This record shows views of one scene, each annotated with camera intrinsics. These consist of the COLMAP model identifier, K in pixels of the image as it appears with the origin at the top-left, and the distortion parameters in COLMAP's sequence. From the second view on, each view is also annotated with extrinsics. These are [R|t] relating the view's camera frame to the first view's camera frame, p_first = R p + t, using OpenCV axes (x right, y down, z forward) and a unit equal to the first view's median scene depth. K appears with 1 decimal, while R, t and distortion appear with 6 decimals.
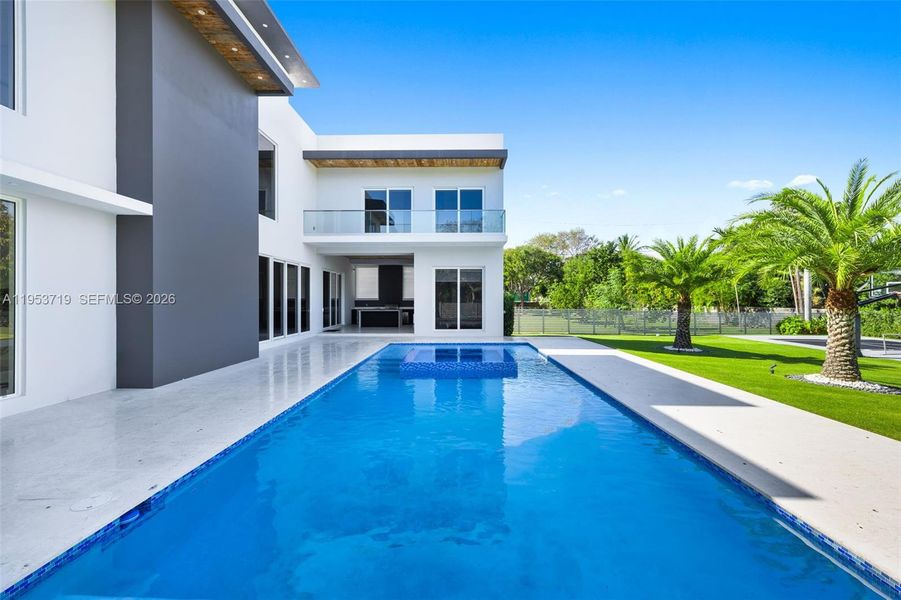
lens RADIAL K [[384.5, 0, 449.5], [0, 384.5, 299.8], [0, 0, 1]] dist [-0.003359, -0.000465]
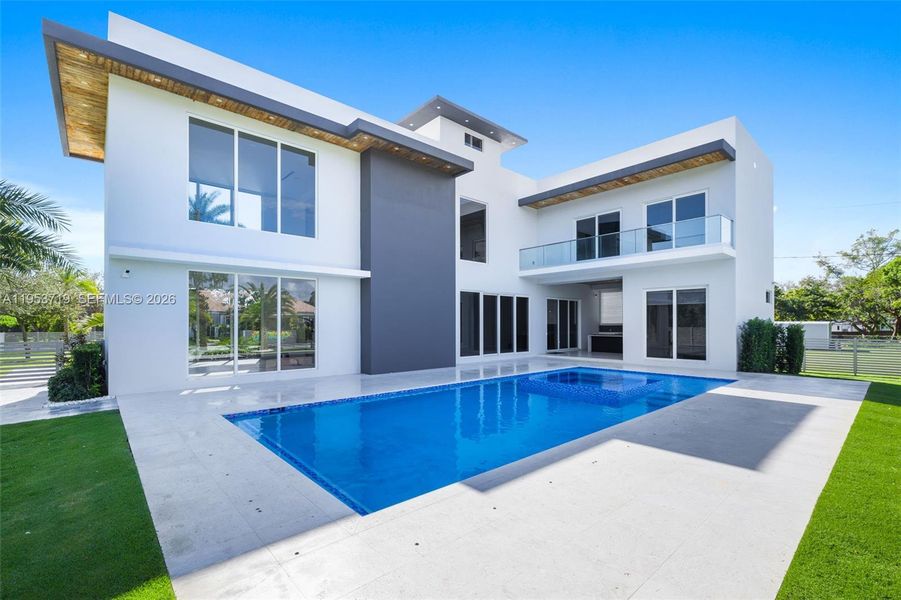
lens RADIAL K [[384.5, 0, 437.7], [0, 384.5, 322.9], [0, 0, 1]] dist [-0.003359, -0.000465]
pose [[0.672317, -0.002466, -0.740259, 0.310552], [-0.000284, 0.999994, -0.003589, -0.001812], [0.740263, 0.002623, 0.672312, 0.014874]]
